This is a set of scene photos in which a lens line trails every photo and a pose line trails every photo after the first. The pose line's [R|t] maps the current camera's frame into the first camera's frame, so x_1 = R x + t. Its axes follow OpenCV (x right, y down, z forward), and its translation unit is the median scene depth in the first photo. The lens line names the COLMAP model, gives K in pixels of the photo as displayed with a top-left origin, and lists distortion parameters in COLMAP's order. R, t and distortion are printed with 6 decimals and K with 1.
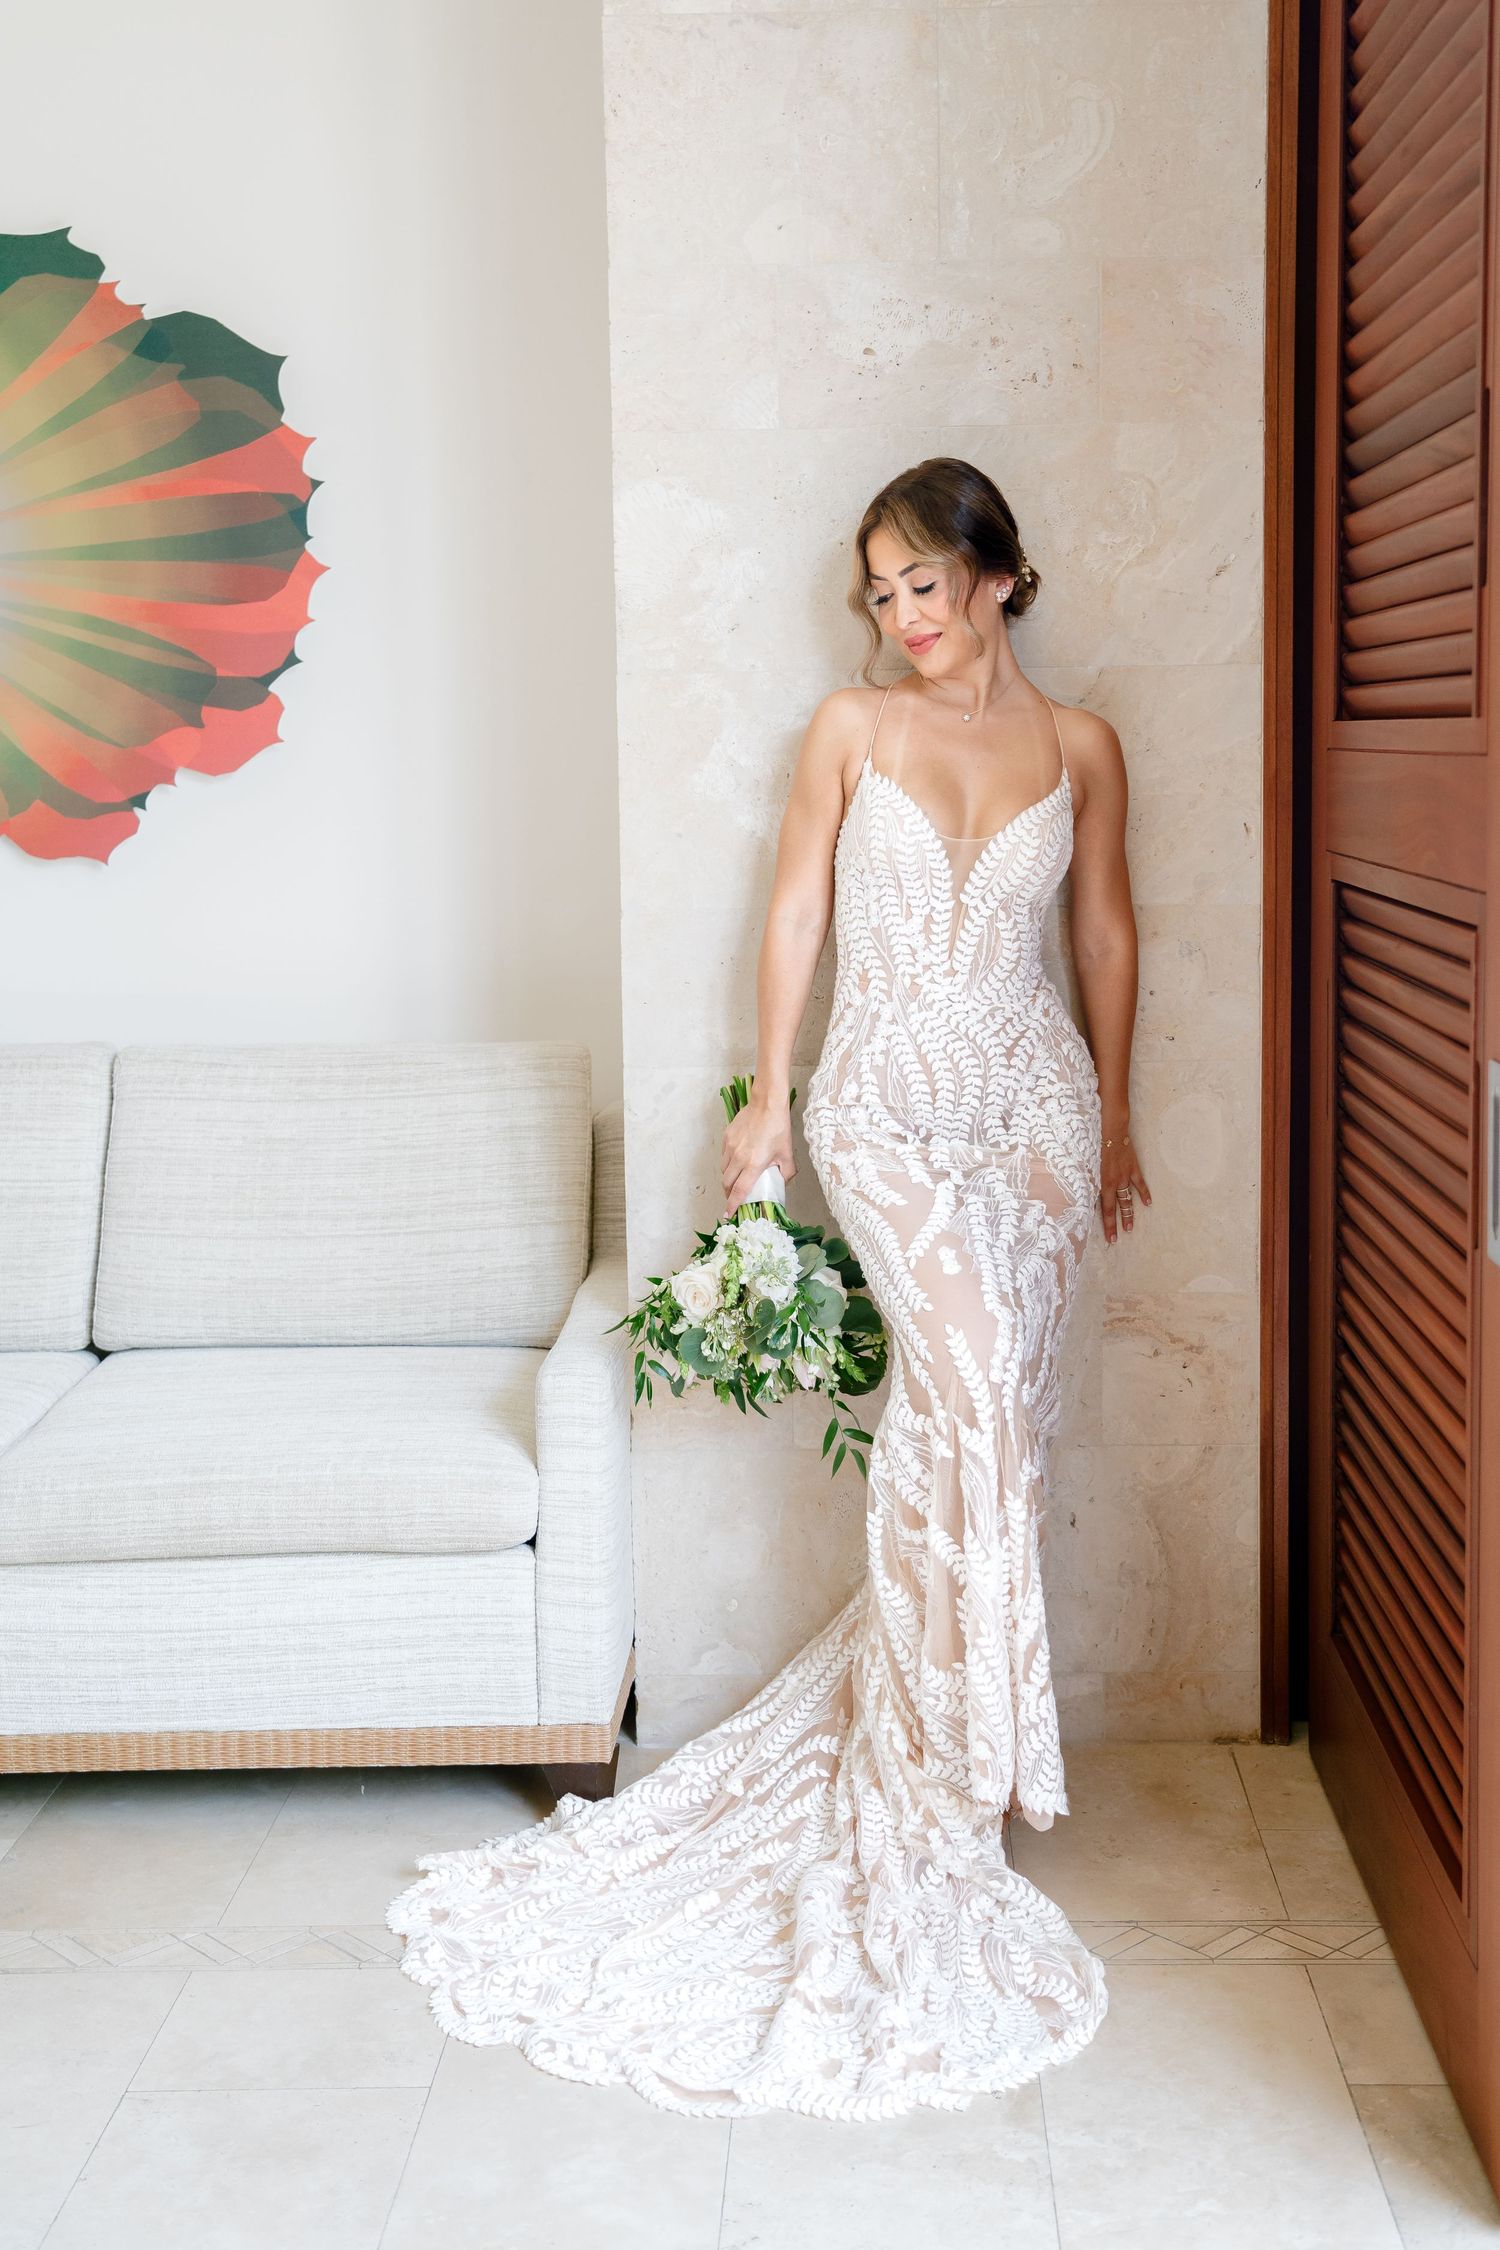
lens RADIAL K [[2626.5, 0, 844.8], [0, 2626.5, 991.9], [0, 0, 1]] dist [0.057730, 0.000000]
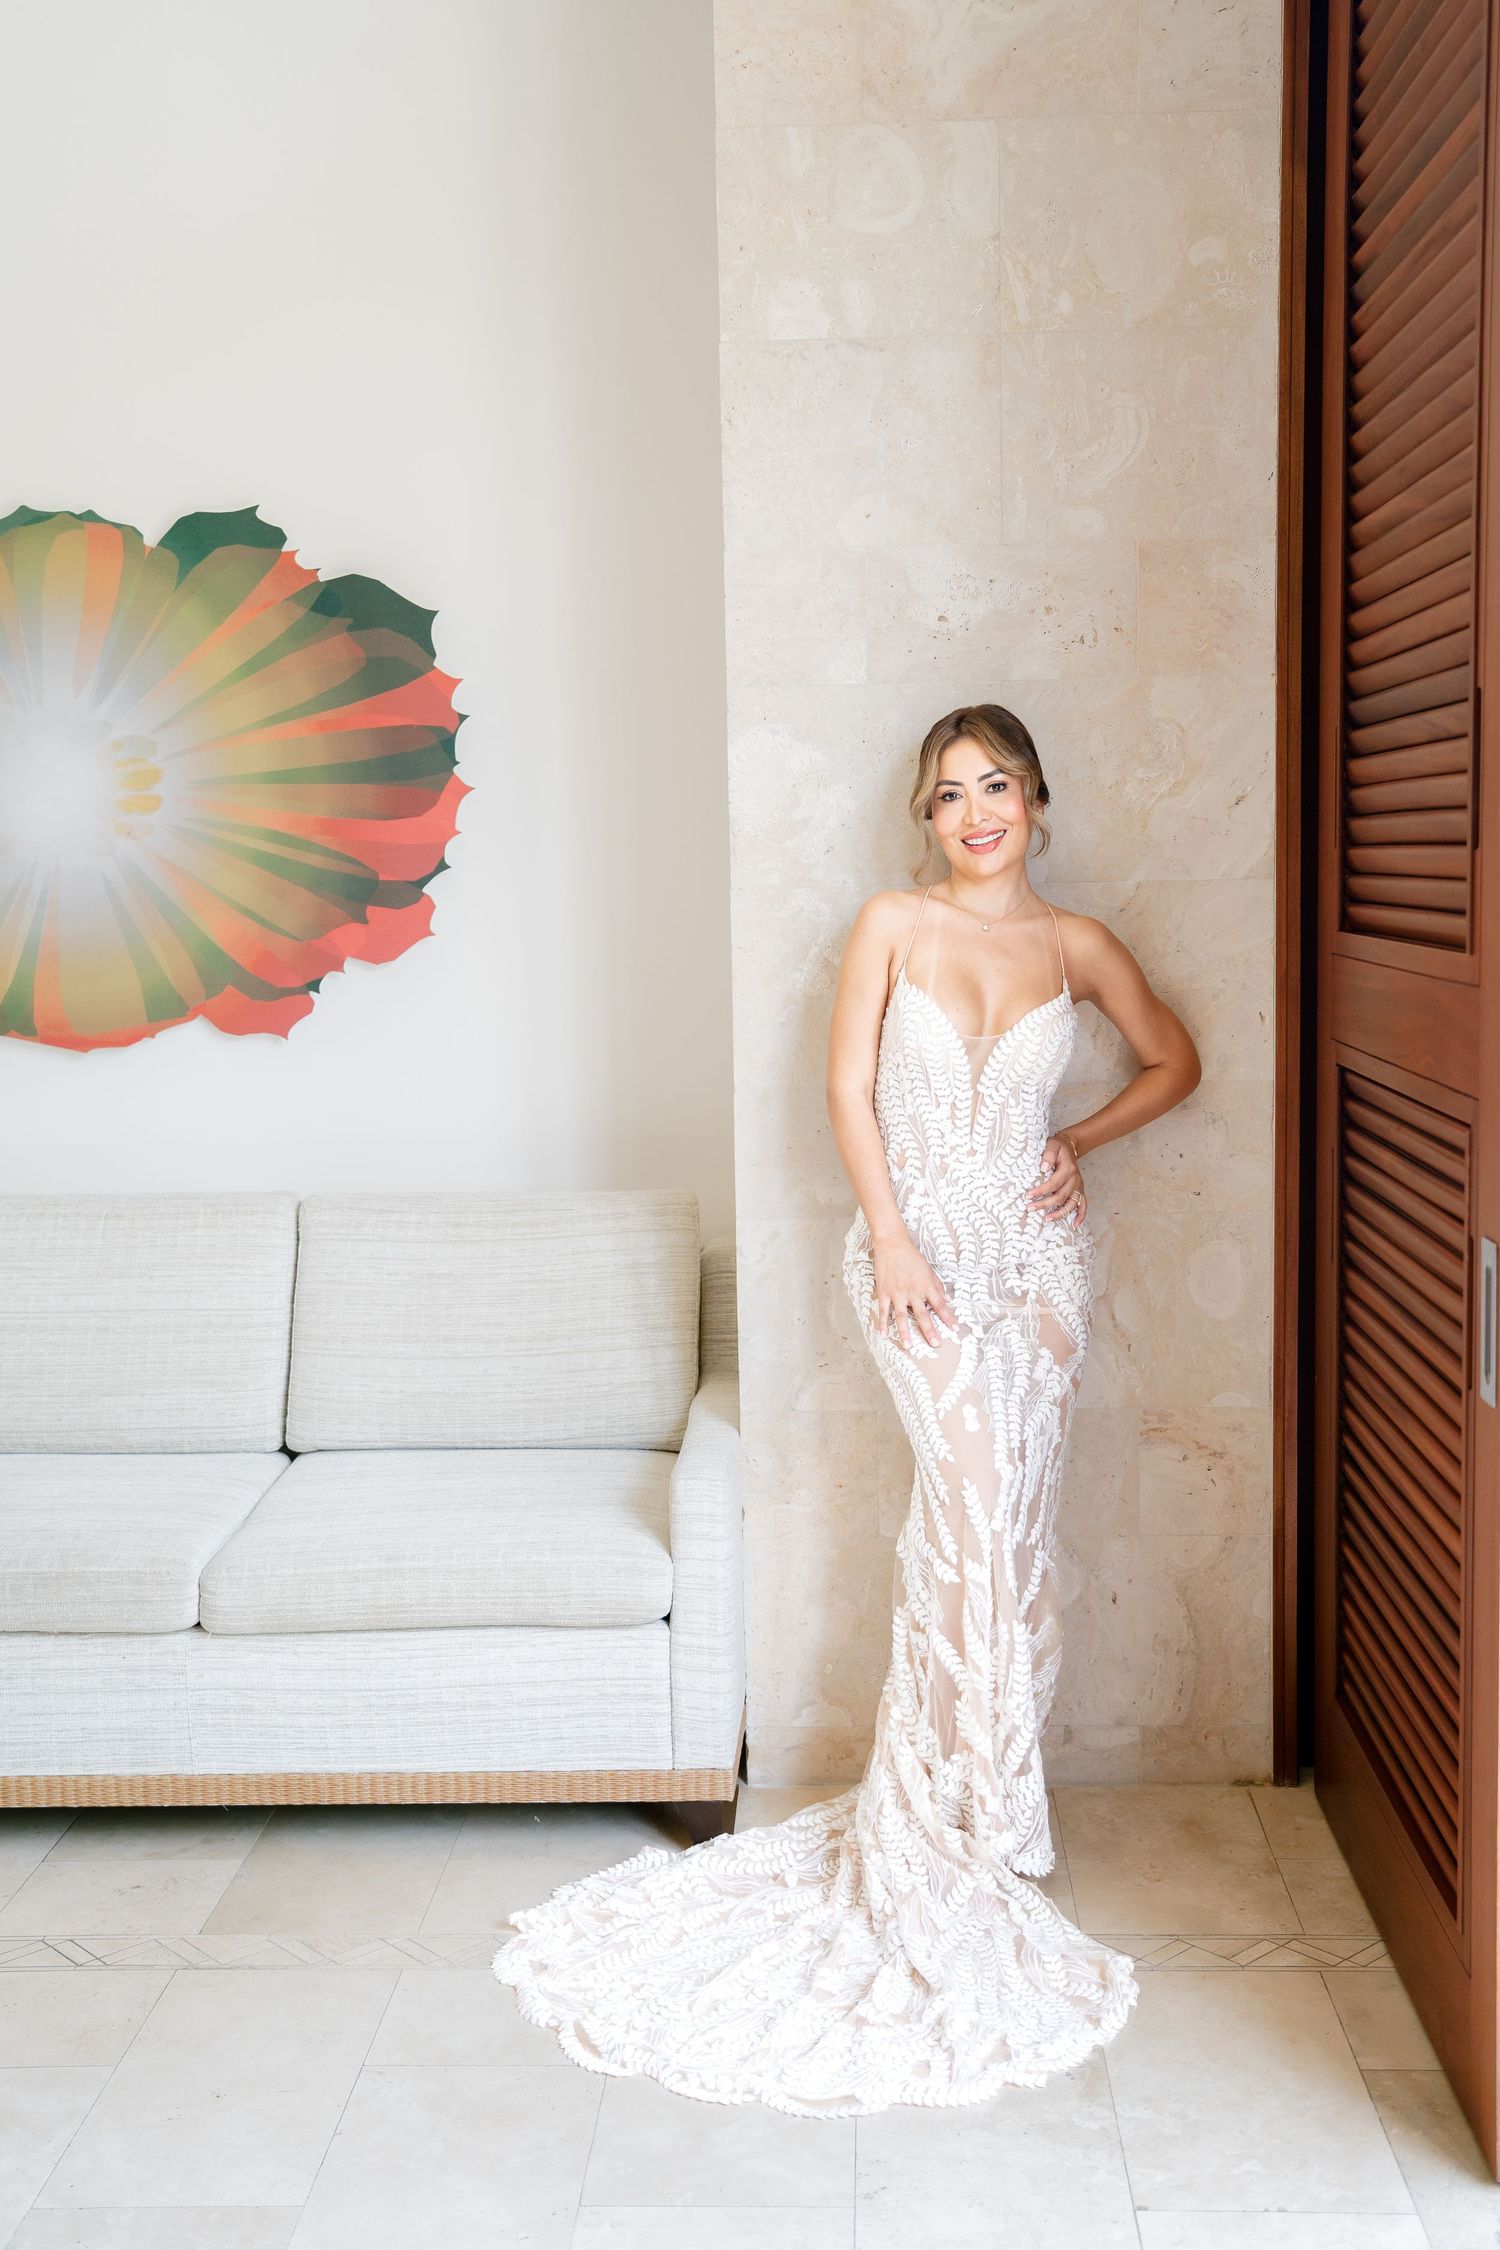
lens RADIAL K [[2423.3, 0, 768.7], [0, 2423.3, 1091.0], [0, 0, 1]] dist [0.032492, 0.000000]
pose [[0.999727, -0.003445, -0.023089, -0.045788], [0.003655, 0.999952, 0.009037, -0.040814], [0.023057, -0.009119, 0.999693, -0.101651]]
